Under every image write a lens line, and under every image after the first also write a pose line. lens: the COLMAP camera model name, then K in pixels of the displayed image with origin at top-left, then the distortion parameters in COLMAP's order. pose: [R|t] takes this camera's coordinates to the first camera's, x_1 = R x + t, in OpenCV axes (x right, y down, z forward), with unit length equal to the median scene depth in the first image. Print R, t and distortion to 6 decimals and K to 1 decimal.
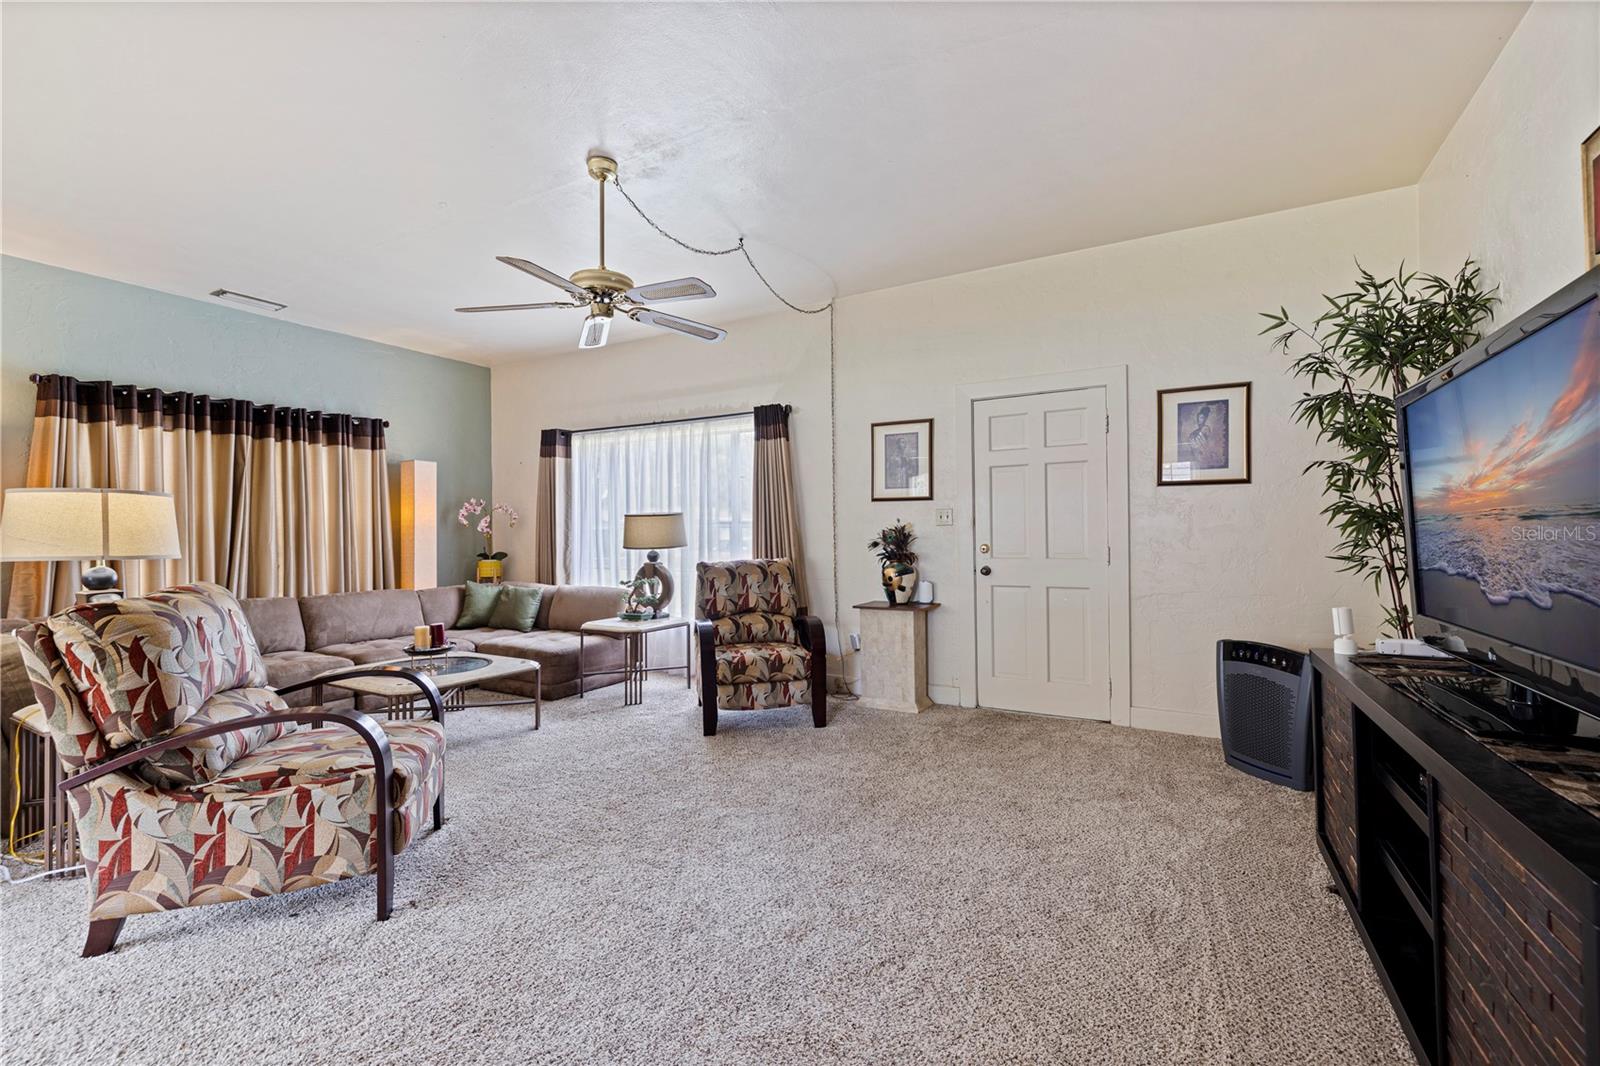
lens RADIAL K [[685.2, 0, 805.8], [0, 685.2, 536.6], [0, 0, 1]] dist [-0.000114, -0.000014]
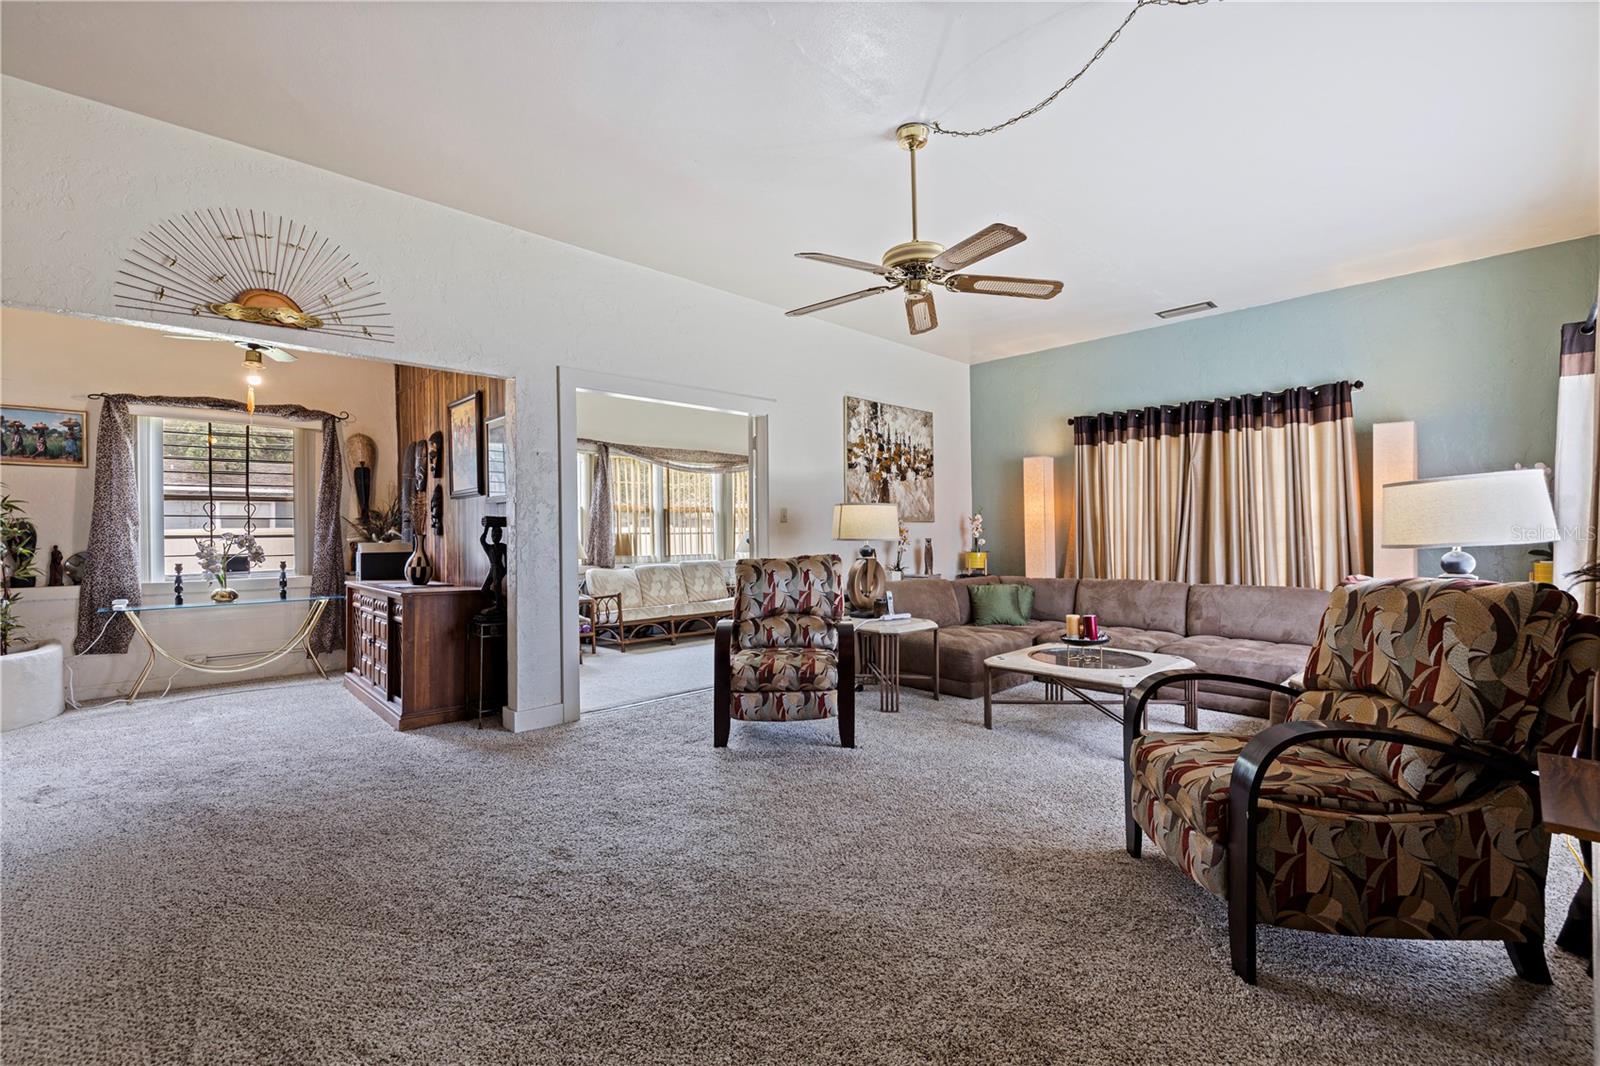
lens RADIAL K [[685.2, 0, 805.8], [0, 685.2, 536.6], [0, 0, 1]] dist [-0.000114, -0.000014]
pose [[-0.300739, 0.012642, -0.953623, 0.437675], [0.003983, 0.999920, 0.012000, 0.002252], [0.953698, -0.000190, -0.300765, 0.777332]]
